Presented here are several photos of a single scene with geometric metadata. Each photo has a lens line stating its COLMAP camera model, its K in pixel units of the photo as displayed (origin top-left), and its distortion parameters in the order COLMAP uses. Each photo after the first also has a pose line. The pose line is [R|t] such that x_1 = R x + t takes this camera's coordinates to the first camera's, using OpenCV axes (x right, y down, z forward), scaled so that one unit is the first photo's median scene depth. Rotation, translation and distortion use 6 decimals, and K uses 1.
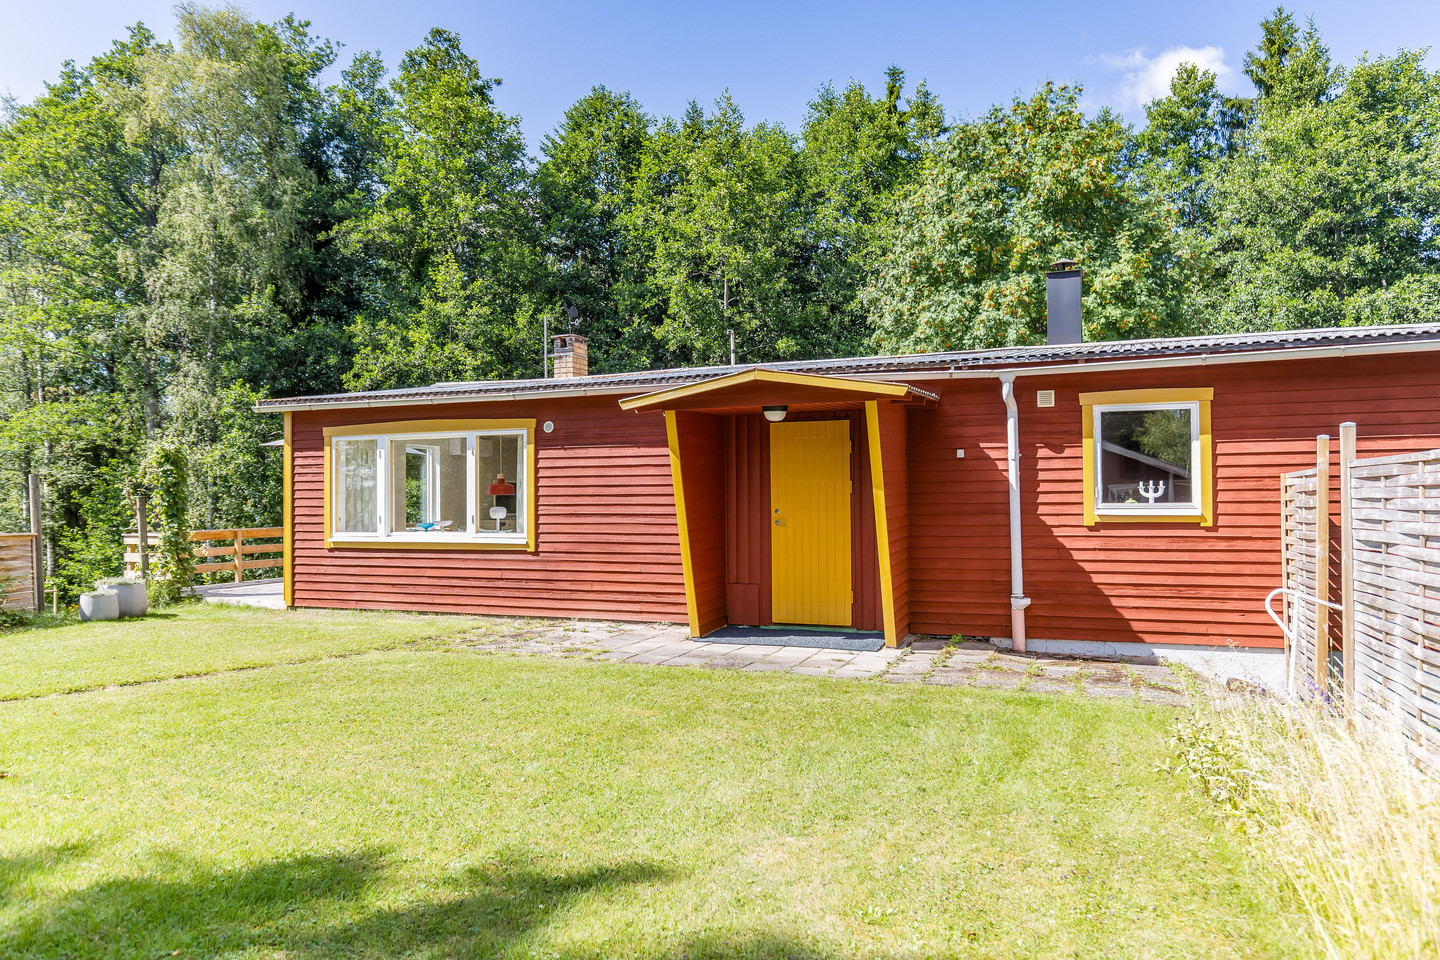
lens RADIAL K [[974.0, 0, 722.6], [0, 974.0, 478.3], [0, 0, 1]] dist [-0.006958, 0.000017]
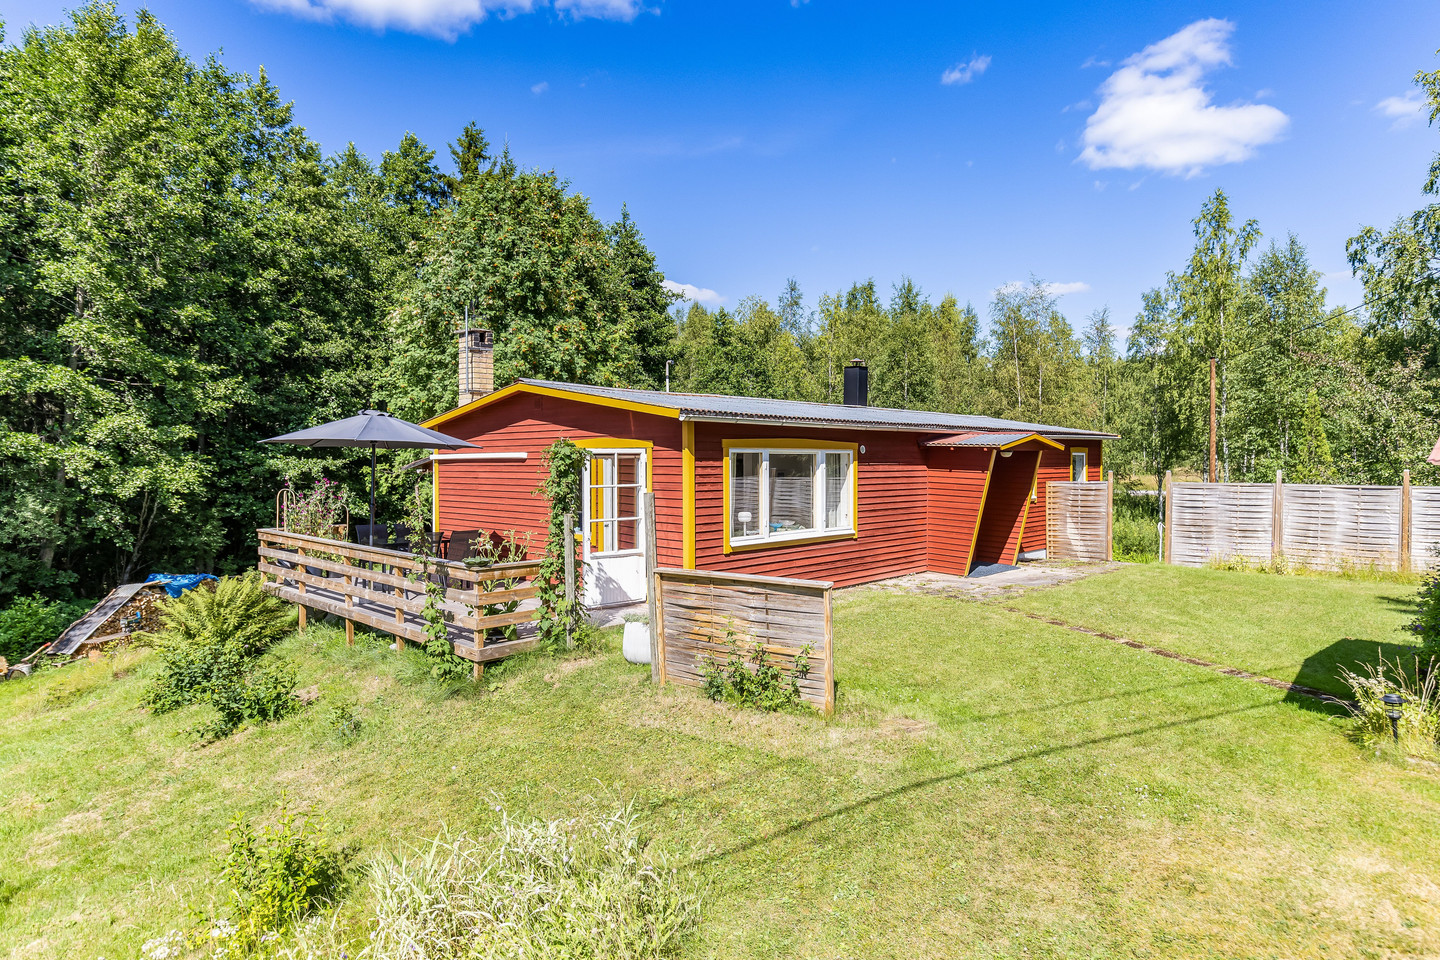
lens RADIAL K [[831.4, 0, 721.6], [0, 831.4, 485.0], [0, 0, 1]] dist [-0.010471, 0.004307]
pose [[0.369289, -0.020816, 0.929081, -1.254025], [-0.021748, 0.999282, 0.031033, -0.030776], [-0.929060, -0.031666, 0.368571, 0.677312]]
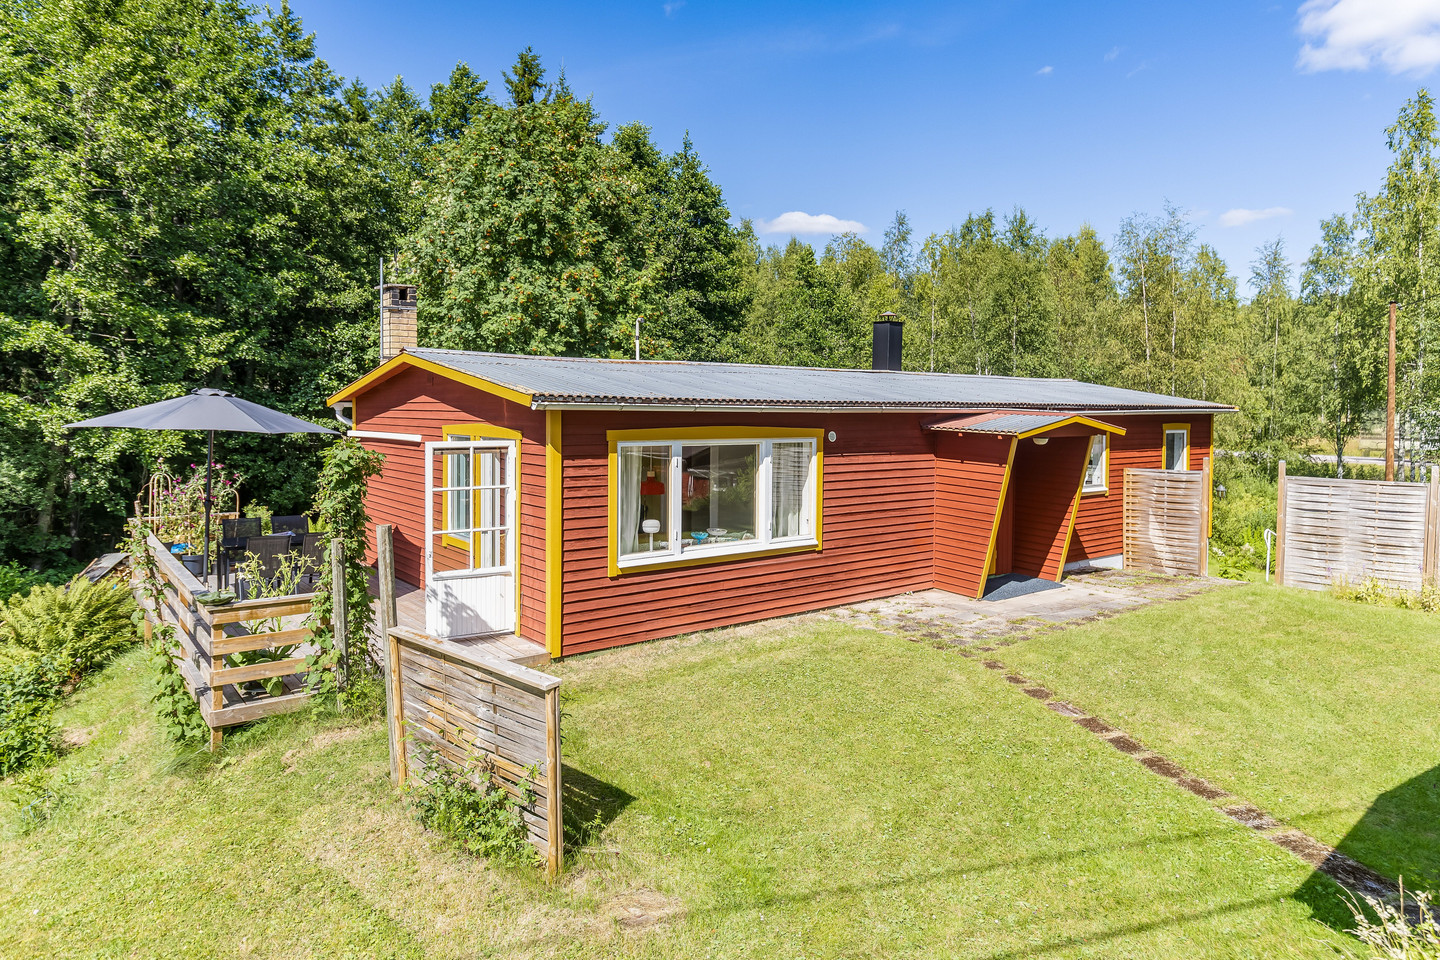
lens RADIAL K [[899.4, 0, 720.2], [0, 899.4, 440.8], [0, 0, 1]] dist [-0.007261, 0.001450]
pose [[0.495456, -0.019916, 0.868405, -1.028092], [-0.031926, 0.998644, 0.041118, -0.078175], [-0.868046, -0.048097, 0.494148, 0.550957]]
